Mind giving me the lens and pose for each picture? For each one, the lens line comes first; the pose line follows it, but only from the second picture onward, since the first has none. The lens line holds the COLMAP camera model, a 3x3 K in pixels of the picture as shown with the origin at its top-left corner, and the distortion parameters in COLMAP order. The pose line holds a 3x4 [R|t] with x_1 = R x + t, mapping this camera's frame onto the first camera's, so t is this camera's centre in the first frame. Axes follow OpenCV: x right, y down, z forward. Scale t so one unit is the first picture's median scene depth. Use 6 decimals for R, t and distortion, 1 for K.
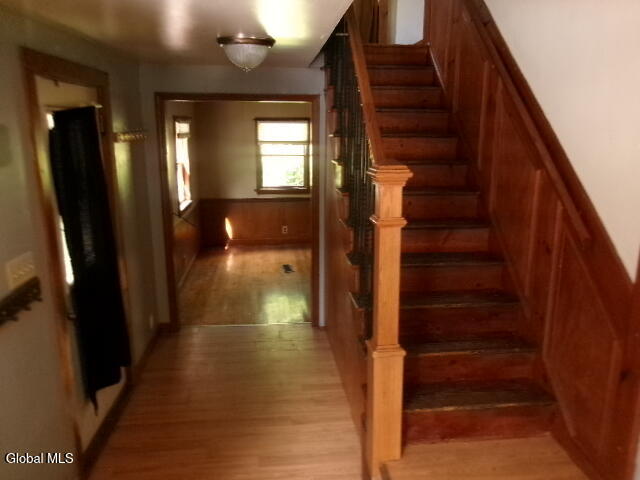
lens RADIAL K [[499.3, 0, 320.0], [0, 499.3, 240.0], [0, 0, 1]] dist [-0.008101, -0.005448]
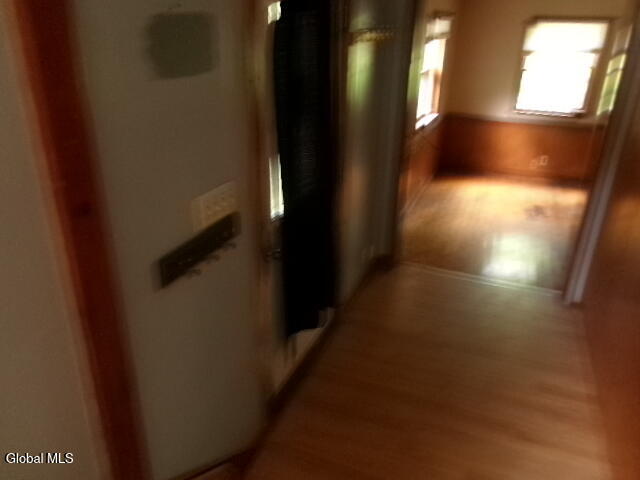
lens RADIAL K [[499.3, 0, 320.0], [0, 499.3, 240.0], [0, 0, 1]] dist [-0.008101, -0.005448]
pose [[0.883168, 0.210416, -0.419212, -0.060276], [-0.127534, 0.967786, 0.217083, -0.056951], [0.451385, -0.138257, 0.881553, 0.230083]]
